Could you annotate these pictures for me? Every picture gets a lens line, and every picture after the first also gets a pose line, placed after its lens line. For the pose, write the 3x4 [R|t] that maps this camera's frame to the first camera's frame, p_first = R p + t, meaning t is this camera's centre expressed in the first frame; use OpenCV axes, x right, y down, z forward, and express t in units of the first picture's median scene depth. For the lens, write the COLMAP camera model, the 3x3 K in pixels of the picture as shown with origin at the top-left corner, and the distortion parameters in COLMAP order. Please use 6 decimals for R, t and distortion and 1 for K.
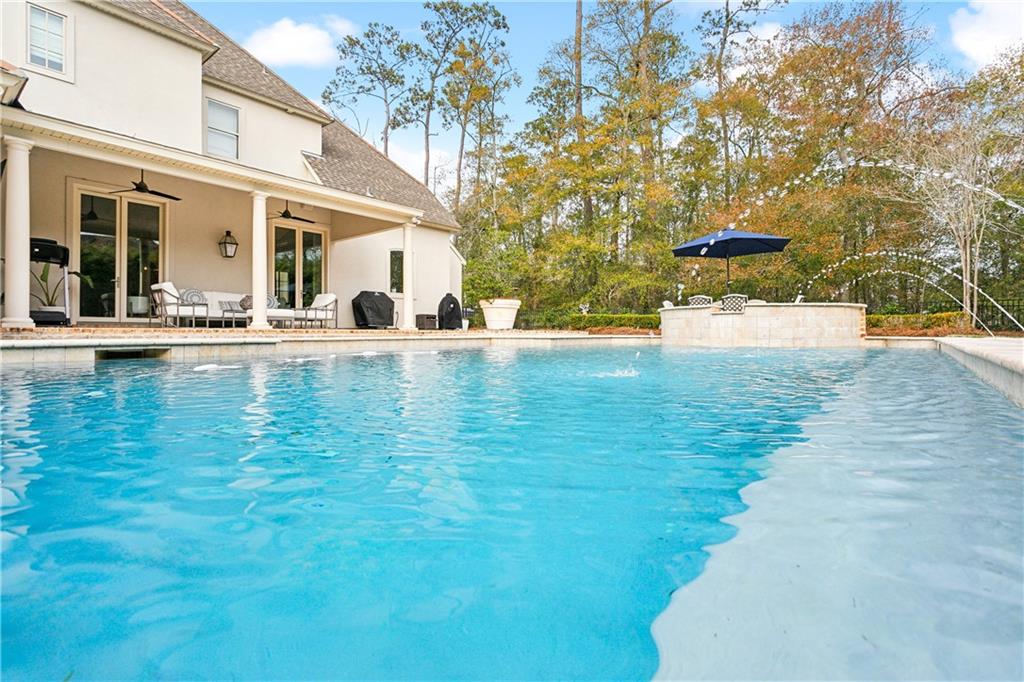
lens RADIAL K [[512.6, 0, 518.4], [0, 512.6, 320.0], [0, 0, 1]] dist [0.005550, 0.001089]
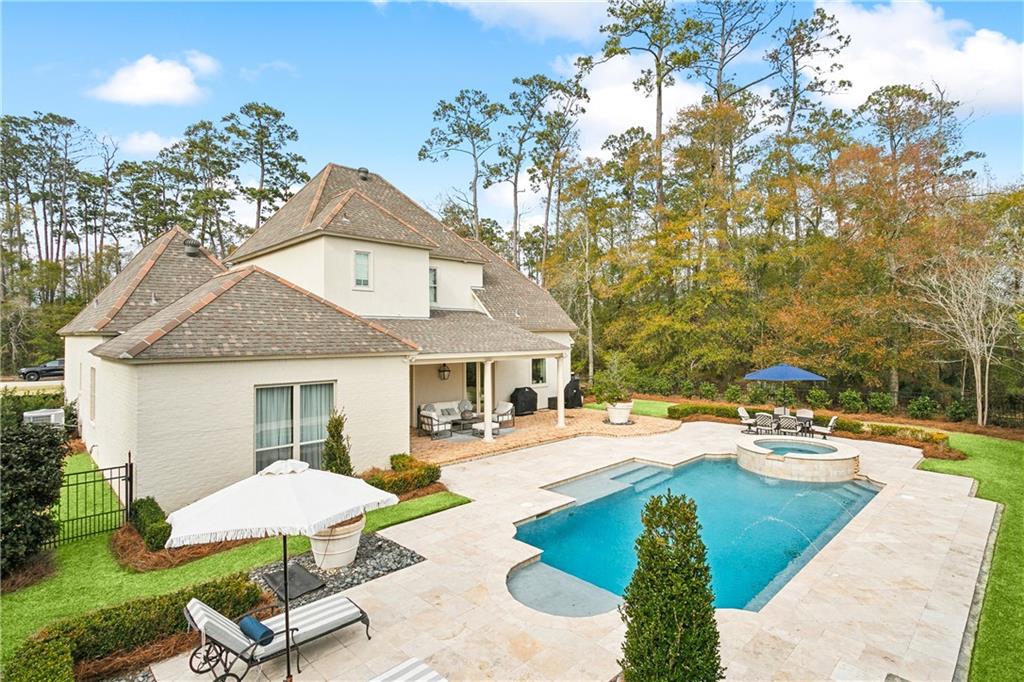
lens RADIAL K [[512.6, 0, 529.7], [0, 512.6, 349.3], [0, 0, 1]] dist [0.005550, 0.001089]
pose [[0.995716, -0.001424, -0.092449, -0.059270], [0.005937, 0.998802, 0.048563, -0.100837], [0.092269, -0.048904, 0.994532, -0.176378]]
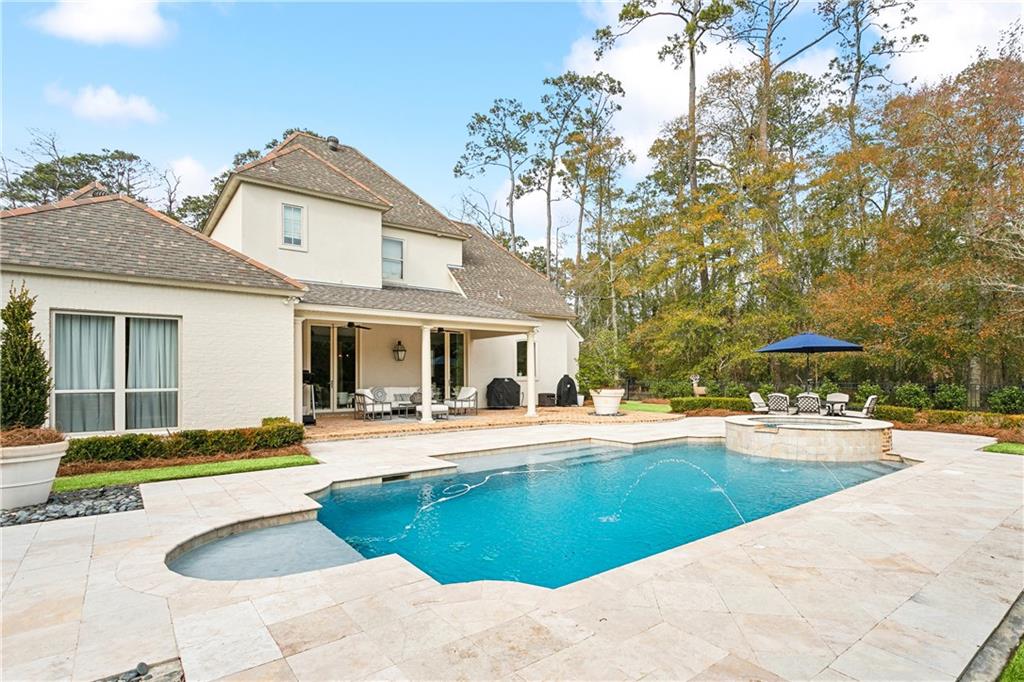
lens RADIAL K [[512.6, 0, 532.9], [0, 512.6, 386.6], [0, 0, 1]] dist [0.005550, 0.001089]
pose [[0.977373, -0.000470, -0.211524, 0.020230], [0.010328, 0.998911, 0.045502, -0.039702], [0.211272, -0.046657, 0.976313, -0.083115]]
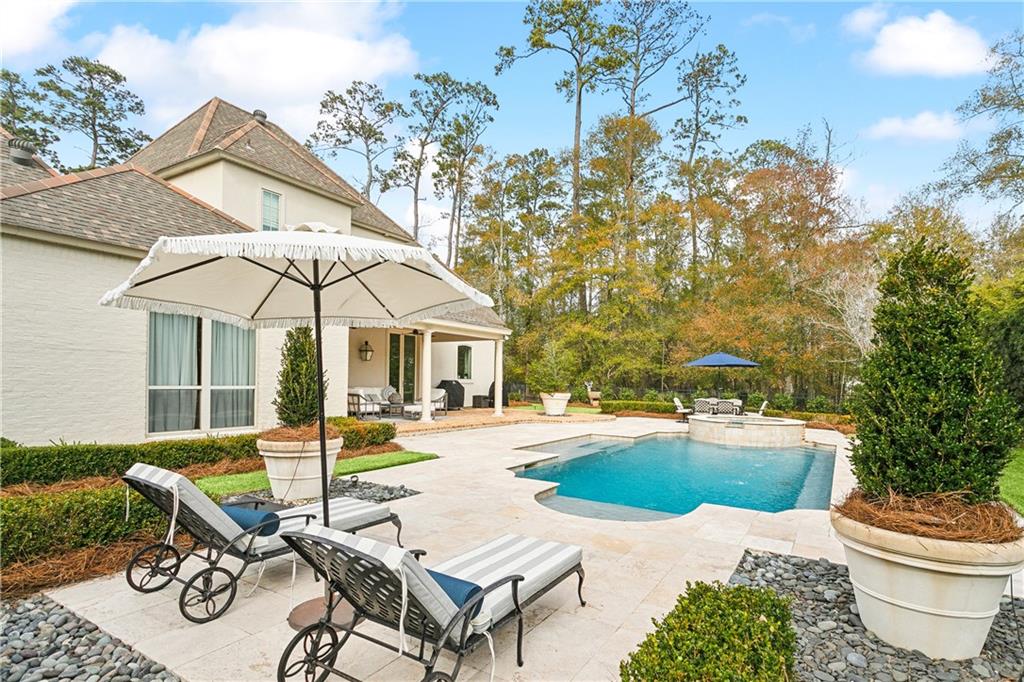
lens RADIAL K [[512.6, 0, 532.2], [0, 512.6, 407.4], [0, 0, 1]] dist [0.005550, 0.001089]
pose [[0.989941, 0.014438, 0.140742, -0.113668], [-0.025823, 0.996508, 0.079403, -0.042056], [-0.139104, -0.082239, 0.986857, -0.138257]]
